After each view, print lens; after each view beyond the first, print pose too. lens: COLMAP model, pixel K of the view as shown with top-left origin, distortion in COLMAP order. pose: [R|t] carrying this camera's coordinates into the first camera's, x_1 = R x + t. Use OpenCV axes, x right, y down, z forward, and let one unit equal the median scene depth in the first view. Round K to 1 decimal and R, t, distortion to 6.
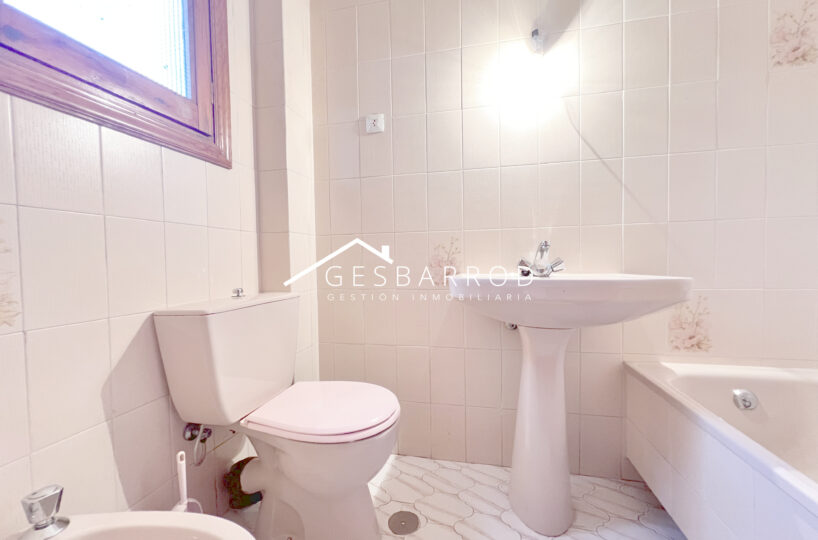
lens RADIAL K [[326.5, 0, 409.9], [0, 326.5, 270.4], [0, 0, 1]] dist [-0.001222, -0.000078]
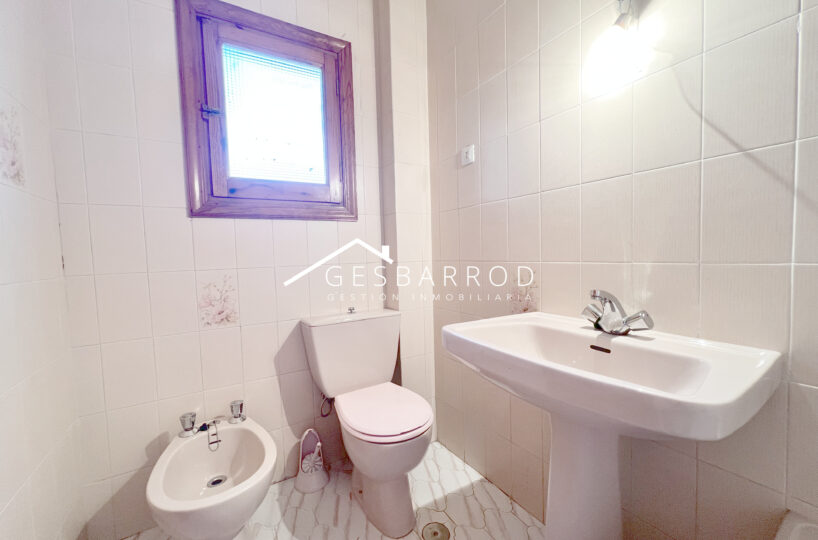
lens RADIAL K [[326.5, 0, 409.9], [0, 326.5, 270.4], [0, 0, 1]] dist [-0.001222, -0.000078]
pose [[0.696315, 0.035140, -0.716876, 0.588146], [-0.006547, 0.999070, 0.042613, -0.146491], [0.717707, -0.024979, 0.695897, 0.158031]]
